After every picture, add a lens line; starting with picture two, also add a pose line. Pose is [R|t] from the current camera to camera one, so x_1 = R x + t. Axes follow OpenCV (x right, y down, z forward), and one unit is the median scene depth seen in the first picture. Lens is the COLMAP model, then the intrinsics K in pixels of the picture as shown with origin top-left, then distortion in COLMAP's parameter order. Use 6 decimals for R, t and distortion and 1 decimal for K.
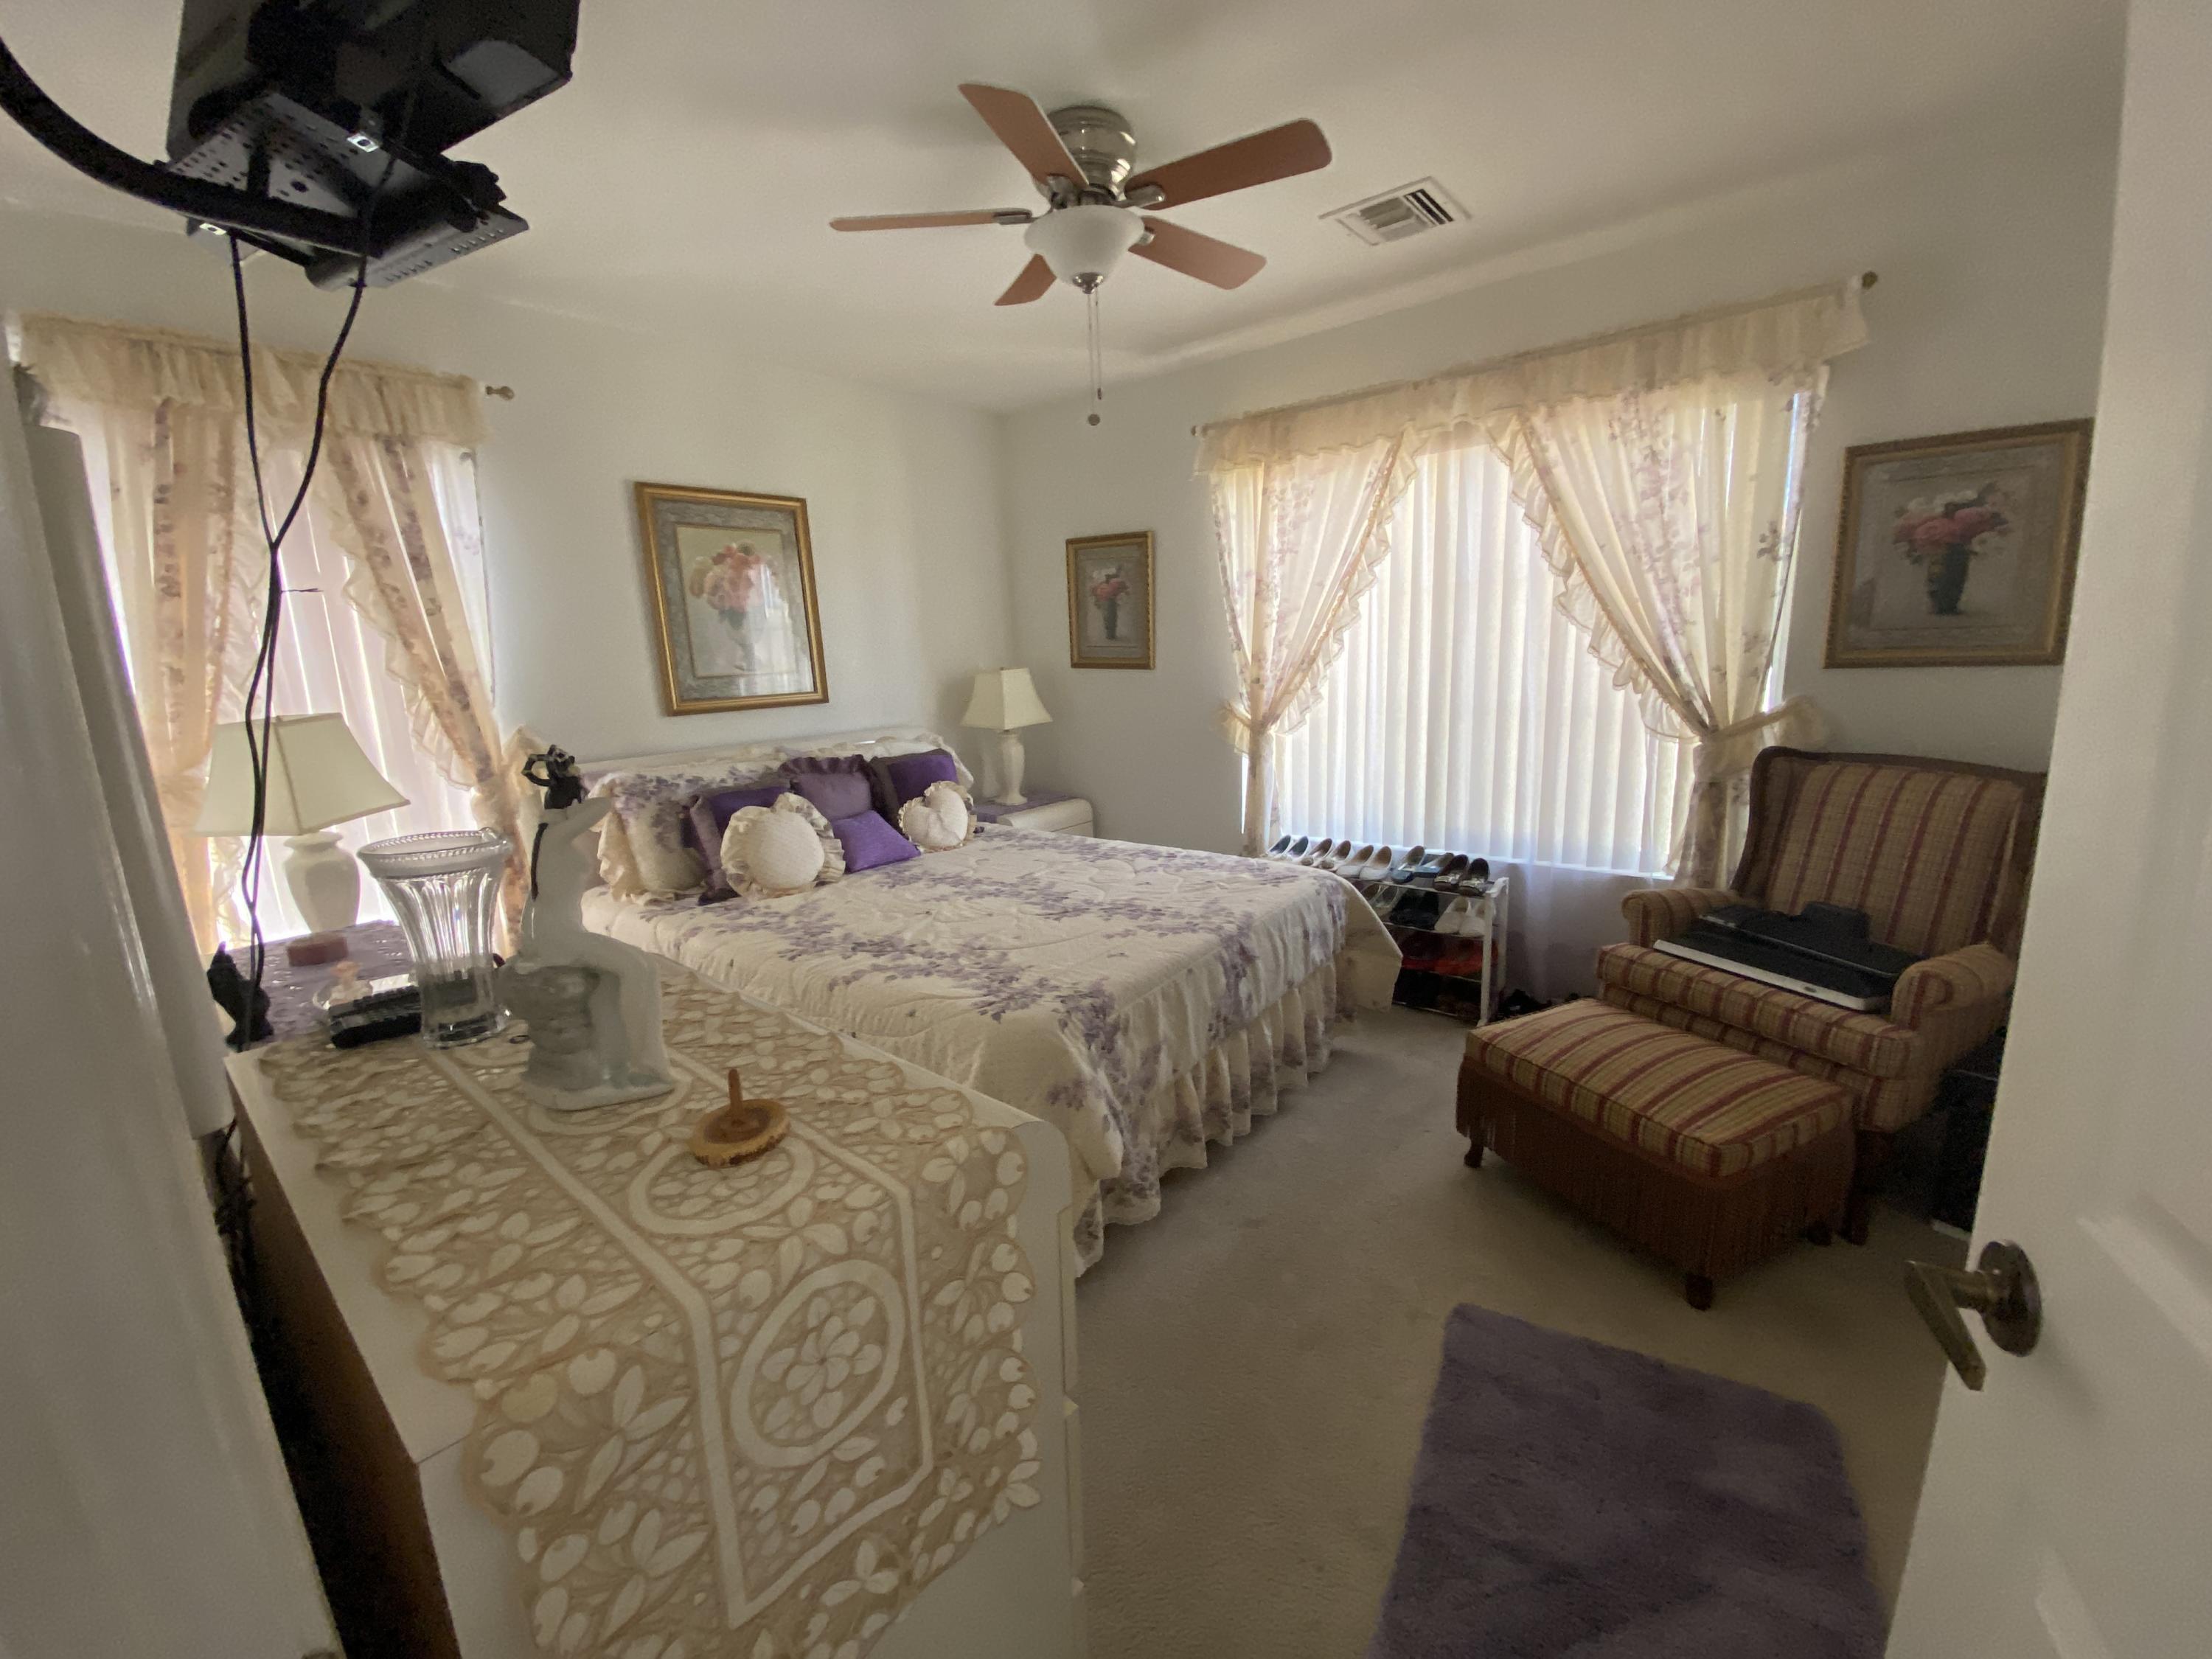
lens RADIAL K [[896.7, 0, 1121.8], [0, 896.7, 825.7], [0, 0, 1]] dist [0.006123, -0.013435]
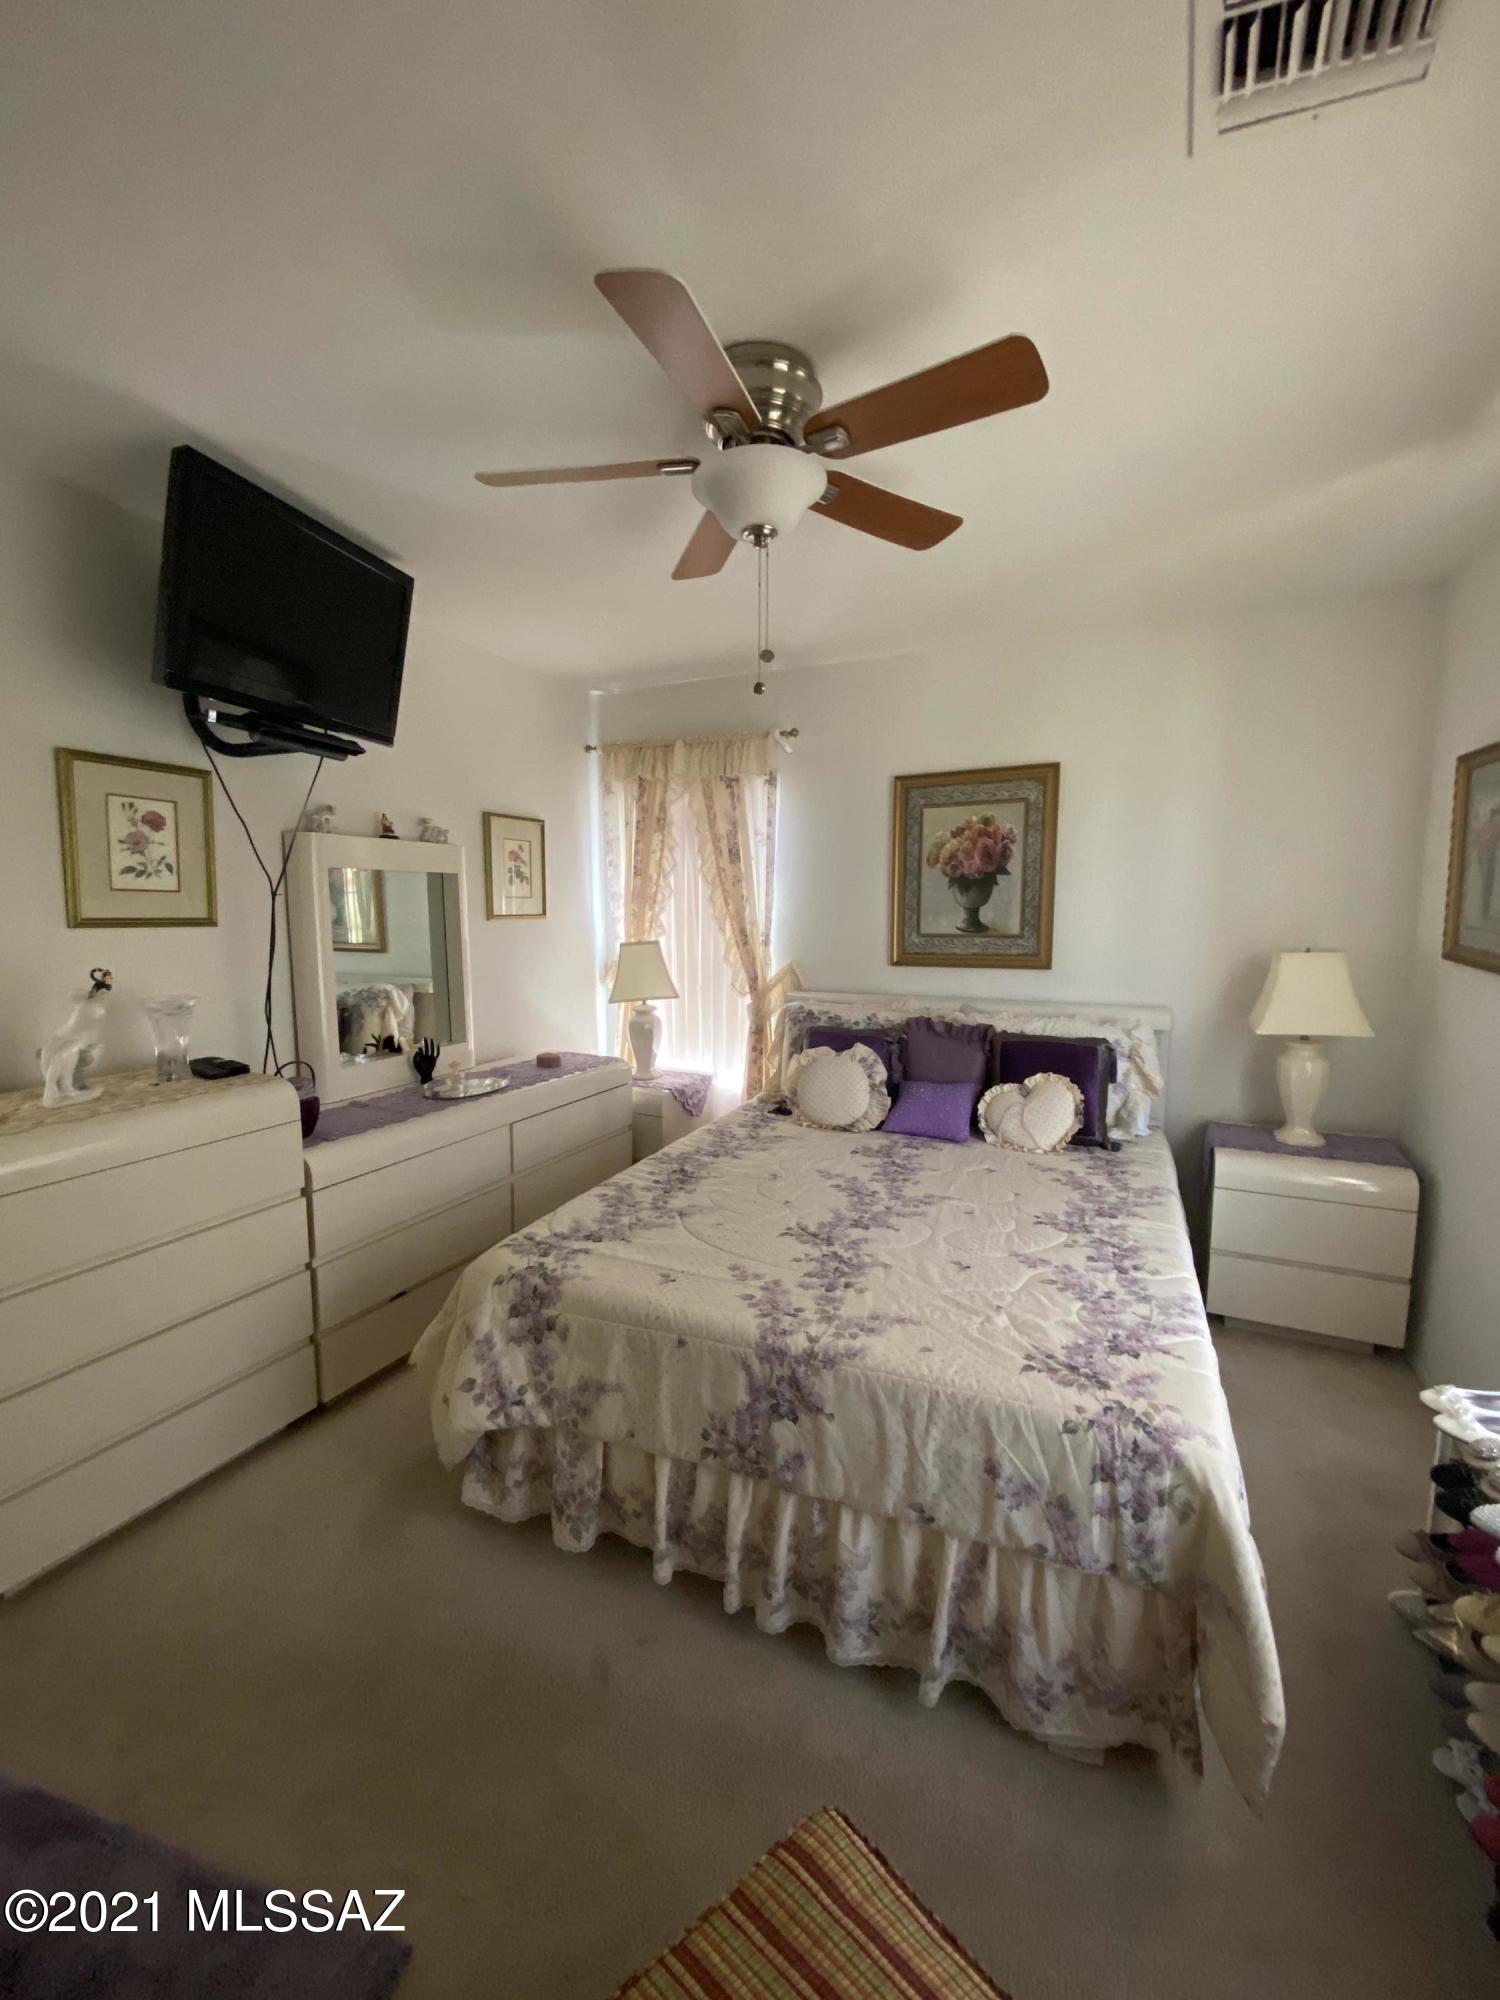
lens RADIAL K [[810.8, 0, 761.3], [0, 810.8, 994.5], [0, 0, 1]] dist [0.006123, -0.013435]
pose [[0.228496, 0.137096, -0.963844, 0.586584], [-0.202412, 0.975090, 0.090710, -0.171482], [0.952270, 0.174367, 0.250554, 0.661096]]
